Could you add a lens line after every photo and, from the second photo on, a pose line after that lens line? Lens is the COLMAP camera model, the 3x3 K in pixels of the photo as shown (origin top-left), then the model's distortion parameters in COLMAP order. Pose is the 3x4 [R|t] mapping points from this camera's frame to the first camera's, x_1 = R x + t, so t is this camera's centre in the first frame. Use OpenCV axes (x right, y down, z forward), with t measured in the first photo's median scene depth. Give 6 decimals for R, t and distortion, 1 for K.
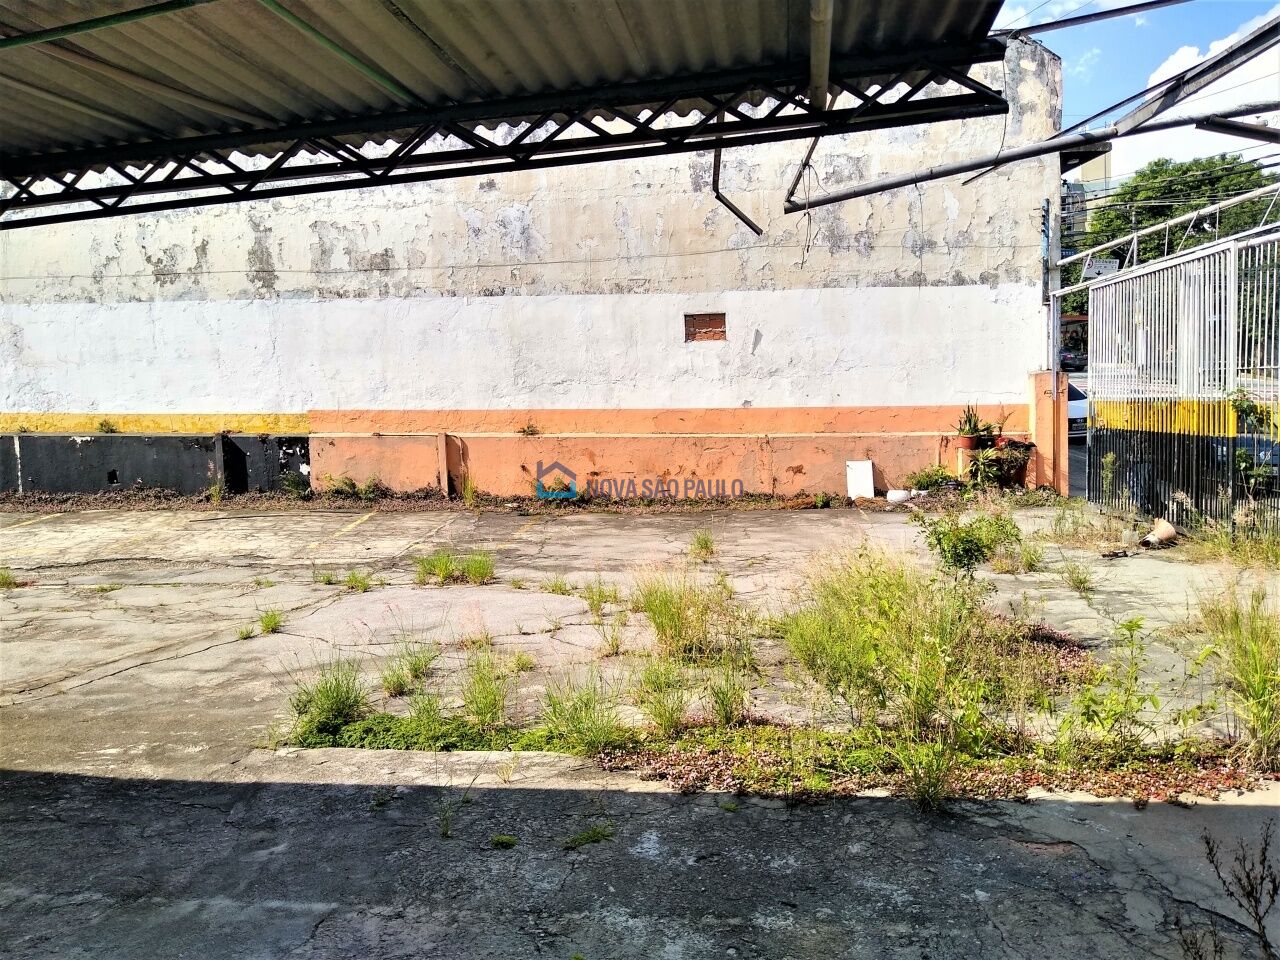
lens RADIAL K [[968.6, 0, 639.9], [0, 968.6, 477.3], [0, 0, 1]] dist [0.005004, -0.003154]
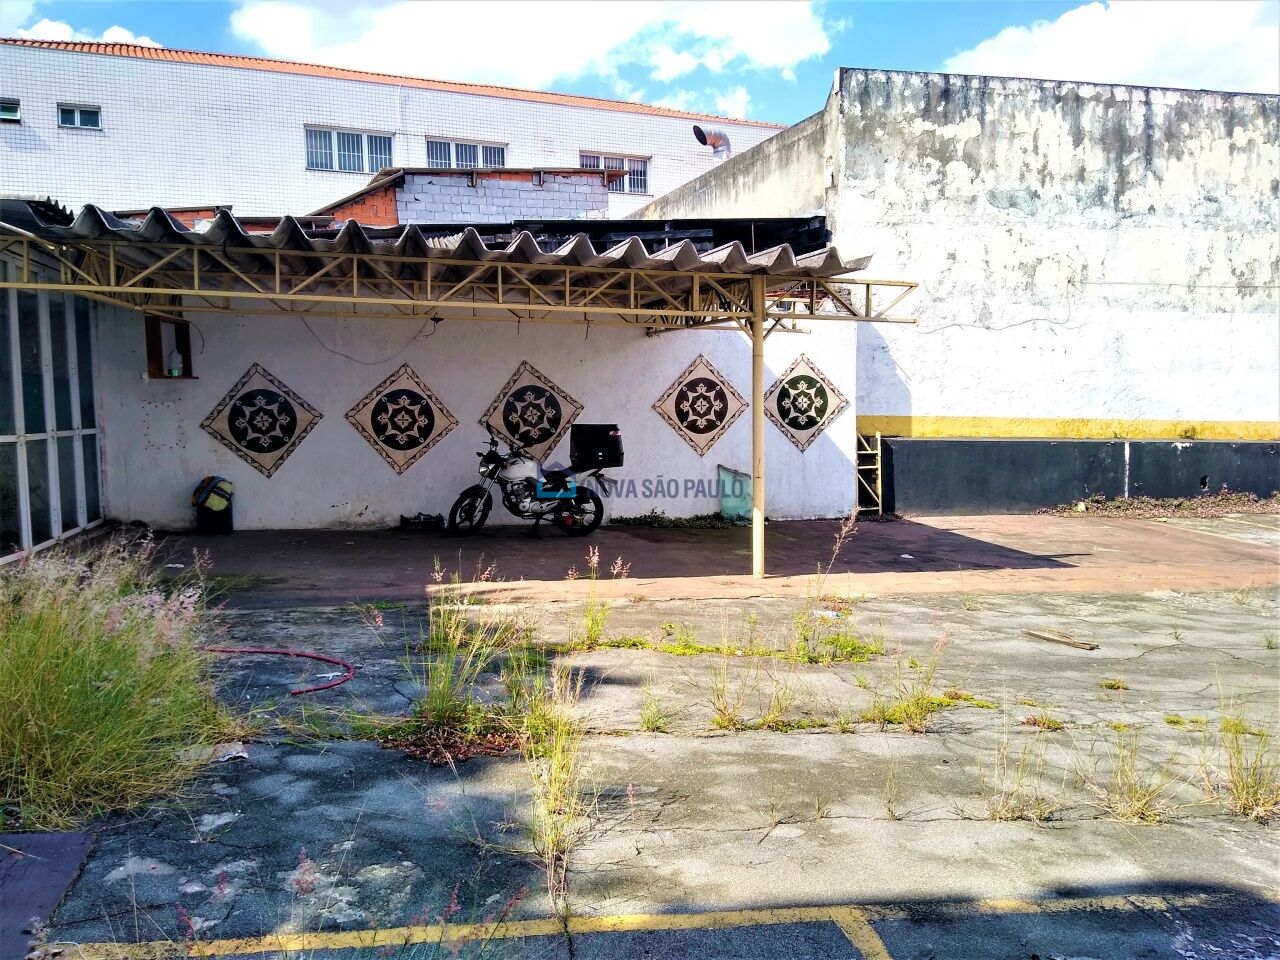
lens RADIAL K [[968.6, 0, 640.3], [0, 968.6, 487.4], [0, 0, 1]] dist [0.005004, -0.003154]
pose [[0.961318, -0.008728, 0.275301, -1.397724], [0.016802, 0.999495, -0.026984, 0.022460], [-0.274927, 0.030566, 0.960979, 0.185566]]
